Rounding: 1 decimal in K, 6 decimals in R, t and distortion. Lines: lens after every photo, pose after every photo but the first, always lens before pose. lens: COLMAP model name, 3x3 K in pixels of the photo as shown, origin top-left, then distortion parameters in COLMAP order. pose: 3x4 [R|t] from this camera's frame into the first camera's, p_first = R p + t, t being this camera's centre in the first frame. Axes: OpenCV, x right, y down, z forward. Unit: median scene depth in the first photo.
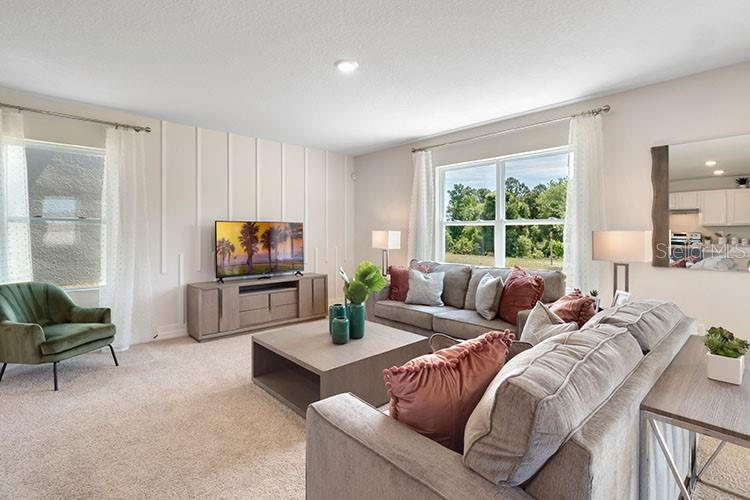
lens RADIAL K [[350.7, 0, 360.4], [0, 350.7, 230.8], [0, 0, 1]] dist [-0.001691, -0.000093]
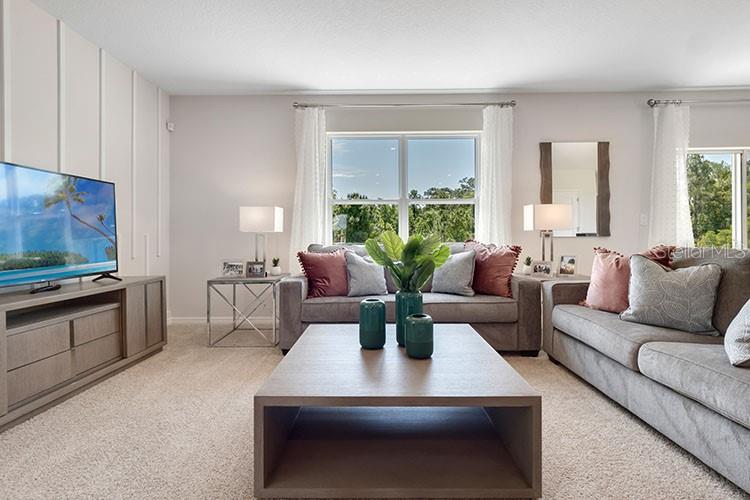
lens RADIAL K [[350.7, 0, 373.1], [0, 350.7, 241.0], [0, 0, 1]] dist [-0.001691, -0.000093]
pose [[0.673483, -0.005845, 0.739179, -0.357118], [0.000166, 0.999970, 0.007755, 0.074001], [-0.739202, -0.005100, 0.673464, 0.412368]]
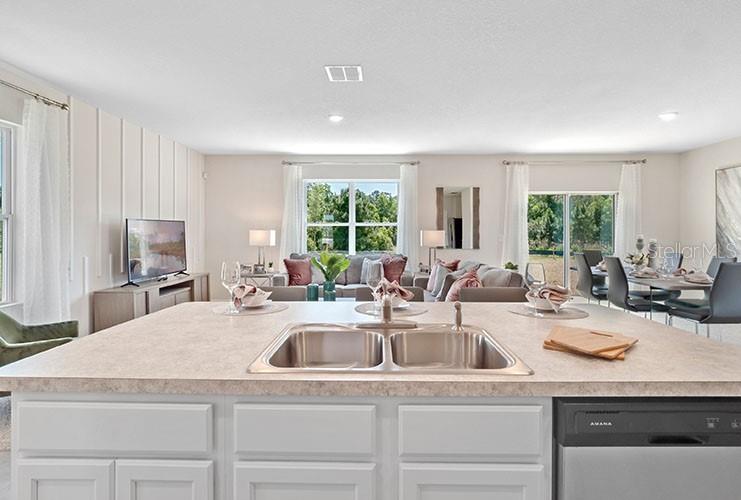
lens RADIAL K [[380.9, 0, 367.8], [0, 380.9, 227.7], [0, 0, 1]] dist [-0.018812, -0.001684]
pose [[0.686300, 0.005829, 0.727296, -0.697770], [-0.000570, 0.999972, -0.007477, 0.002107], [-0.727319, 0.004717, 0.686284, -0.118749]]
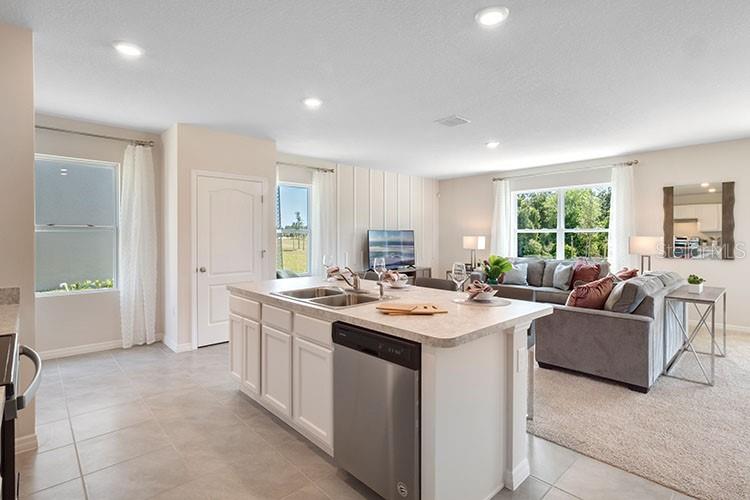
lens RADIAL K [[350.7, 0, 366.3], [0, 350.7, 237.8], [0, 0, 1]] dist [-0.001691, -0.000093]
pose [[0.999991, -0.002981, 0.002907, -0.431464], [0.002957, 0.999961, 0.008342, -0.009389], [-0.002932, -0.008334, 0.999961, -0.487002]]
